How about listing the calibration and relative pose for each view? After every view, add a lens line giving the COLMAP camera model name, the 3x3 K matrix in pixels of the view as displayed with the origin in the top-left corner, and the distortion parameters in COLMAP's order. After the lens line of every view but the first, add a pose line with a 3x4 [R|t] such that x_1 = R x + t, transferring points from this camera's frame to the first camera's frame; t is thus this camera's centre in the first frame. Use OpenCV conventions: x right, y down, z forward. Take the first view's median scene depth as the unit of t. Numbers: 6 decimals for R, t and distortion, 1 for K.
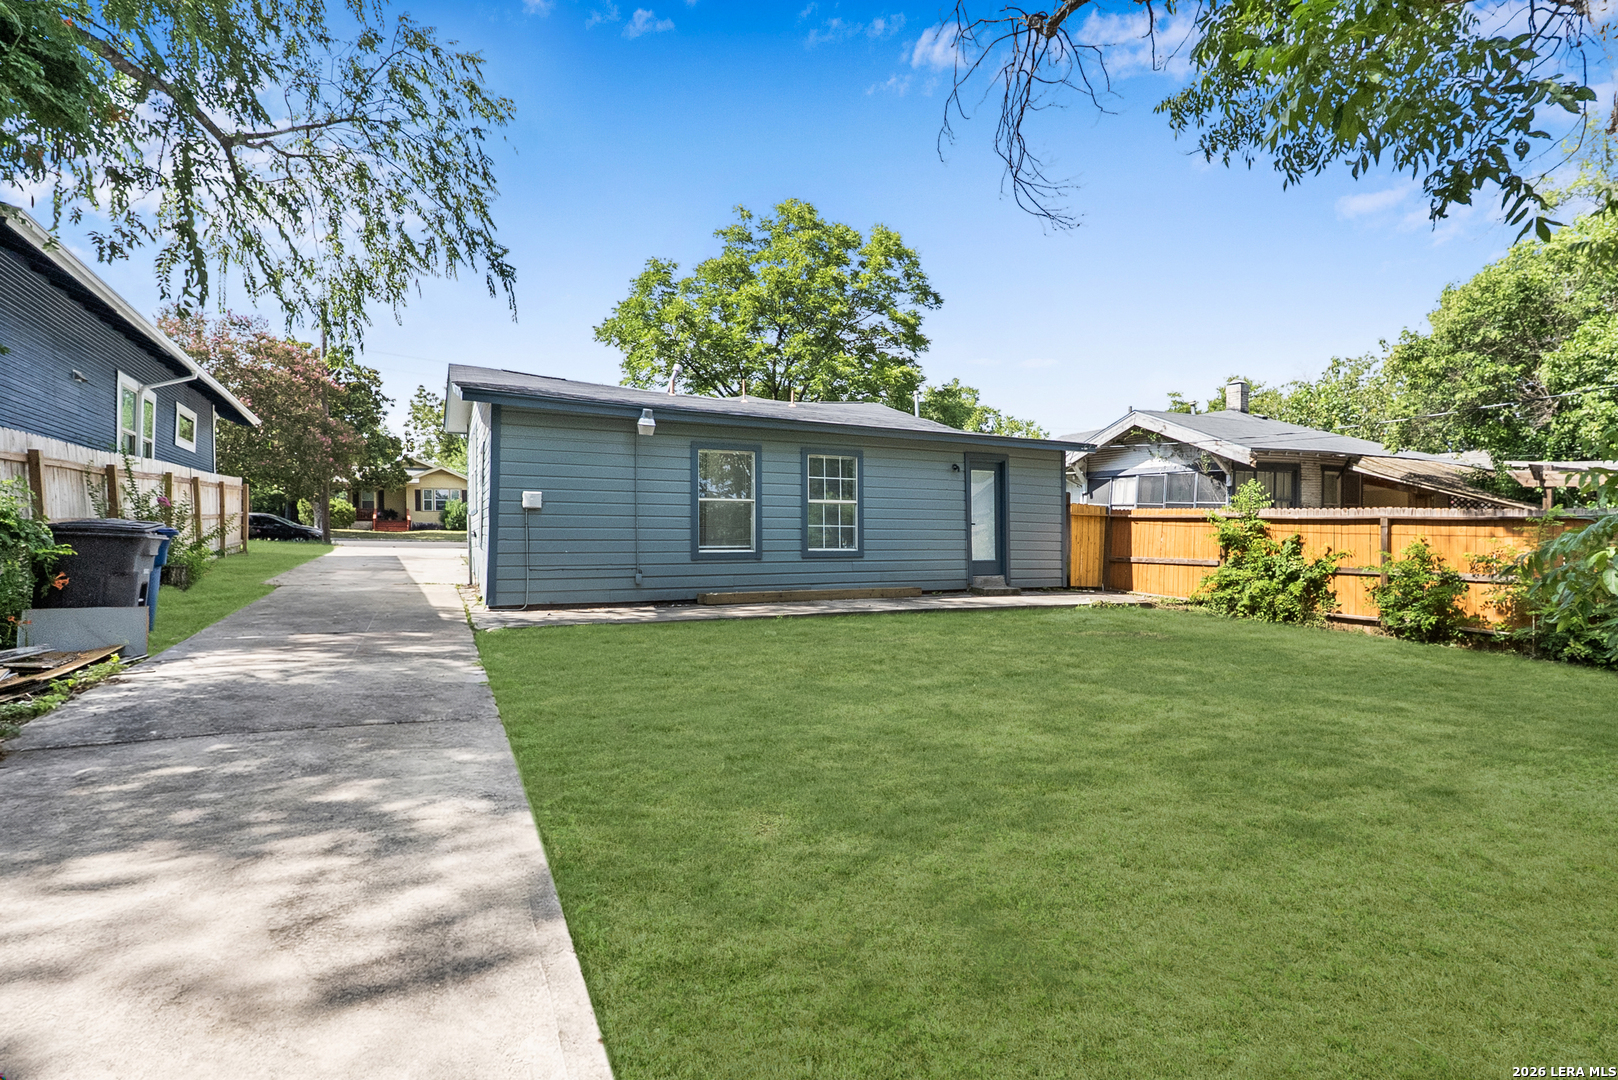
lens RADIAL K [[737.7, 0, 811.2], [0, 737.7, 529.5], [0, 0, 1]] dist [-0.005510, -0.000181]
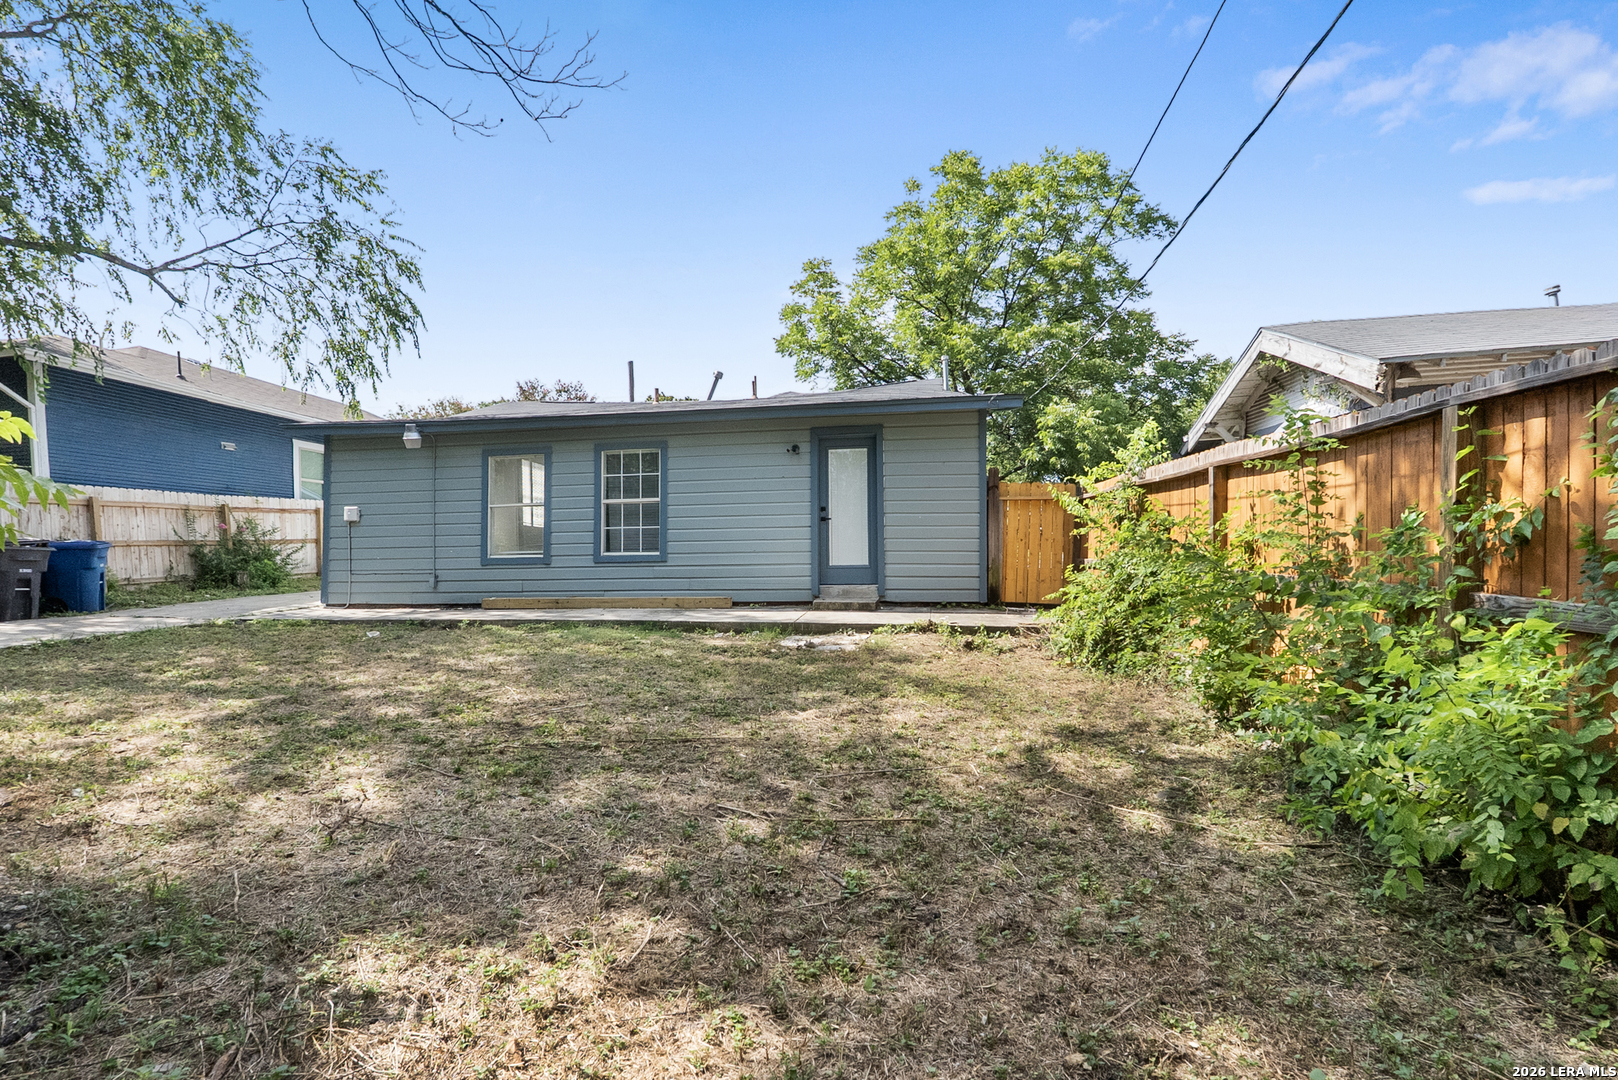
lens RADIAL K [[737.7, 0, 810.0], [0, 737.7, 546.9], [0, 0, 1]] dist [-0.005510, -0.000181]
pose [[0.818802, -0.016957, -0.573825, 0.717184], [0.025568, 0.999649, 0.006942, 0.018078], [0.573506, -0.020356, 0.818949, 0.379032]]
